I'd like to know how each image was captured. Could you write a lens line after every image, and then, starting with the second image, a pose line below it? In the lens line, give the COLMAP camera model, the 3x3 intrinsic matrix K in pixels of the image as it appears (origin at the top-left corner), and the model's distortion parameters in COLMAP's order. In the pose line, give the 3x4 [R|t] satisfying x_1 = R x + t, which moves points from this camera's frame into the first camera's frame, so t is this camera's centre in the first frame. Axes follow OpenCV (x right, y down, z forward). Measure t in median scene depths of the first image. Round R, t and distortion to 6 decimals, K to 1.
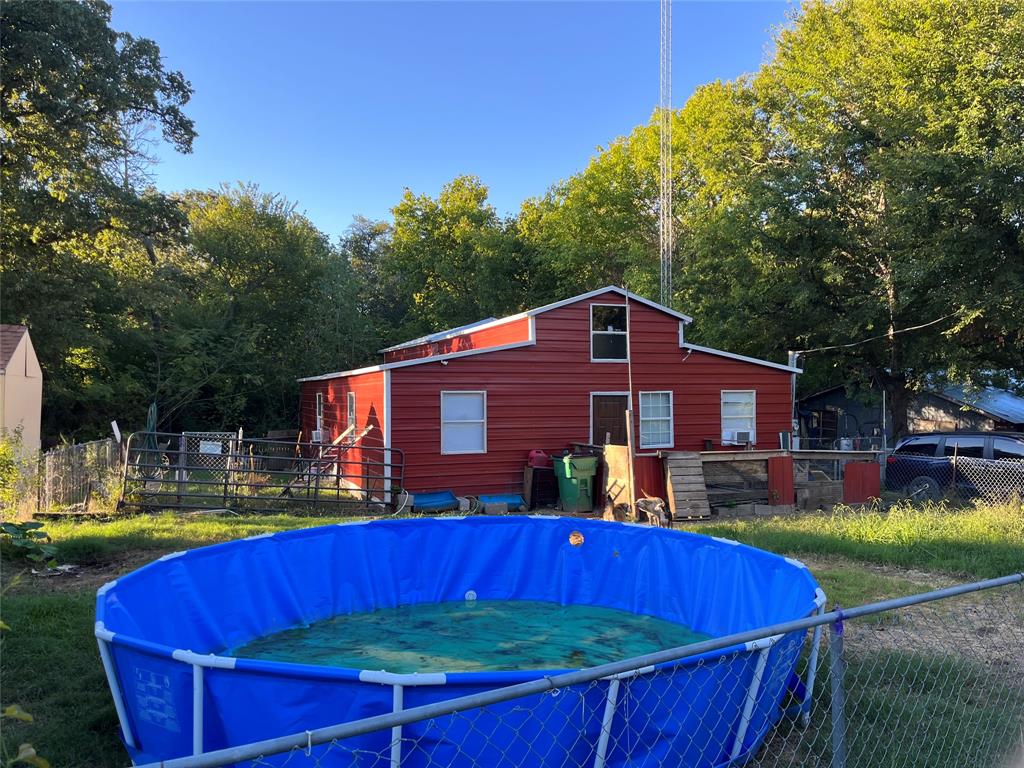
lens RADIAL K [[764.7, 0, 511.6], [0, 764.7, 382.4], [0, 0, 1]] dist [0.004556, -0.001717]
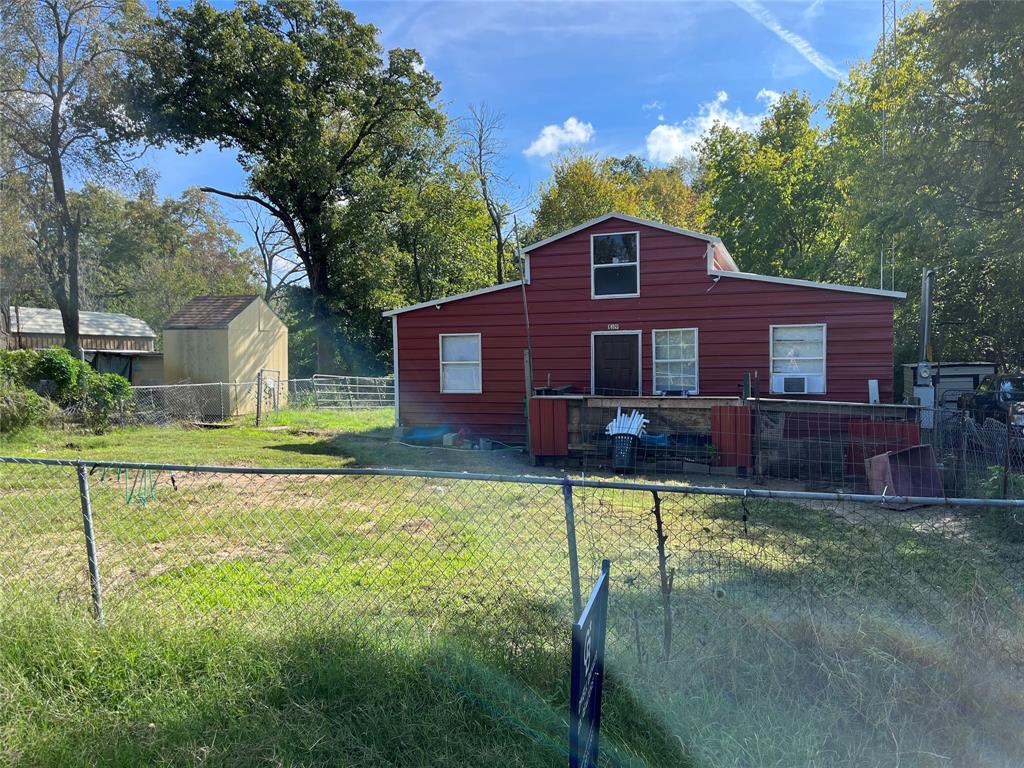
lens RADIAL K [[764.7, 0, 510.6], [0, 764.7, 389.7], [0, 0, 1]] dist [0.004556, -0.001717]
pose [[0.757734, 0.022590, -0.652172, 0.623476], [0.021708, 0.997975, 0.059789, 0.025078], [0.652202, -0.059461, 0.755709, 0.229738]]
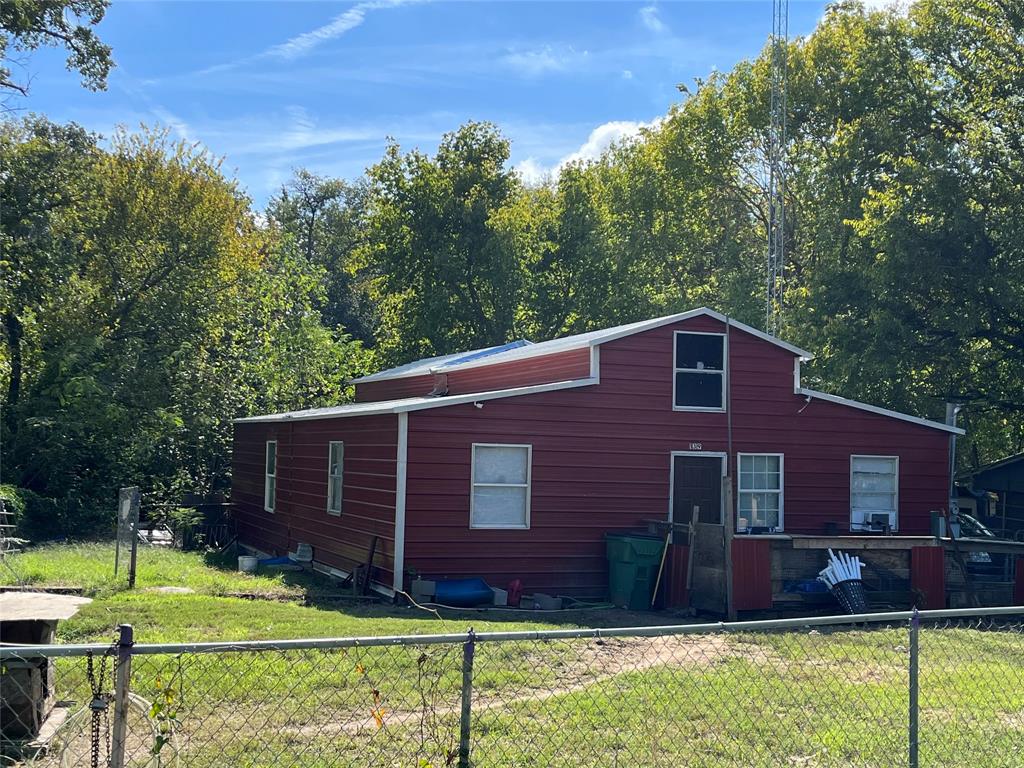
lens RADIAL K [[1286.0, 0, 510.4], [0, 1286.0, 382.9], [0, 0, 1]] dist [0.025398, 0.000000]
pose [[0.999489, 0.031908, 0.001973, -0.054456], [-0.031806, 0.998713, -0.039496, 0.000839], [-0.003230, 0.039413, 0.999218, -0.228328]]
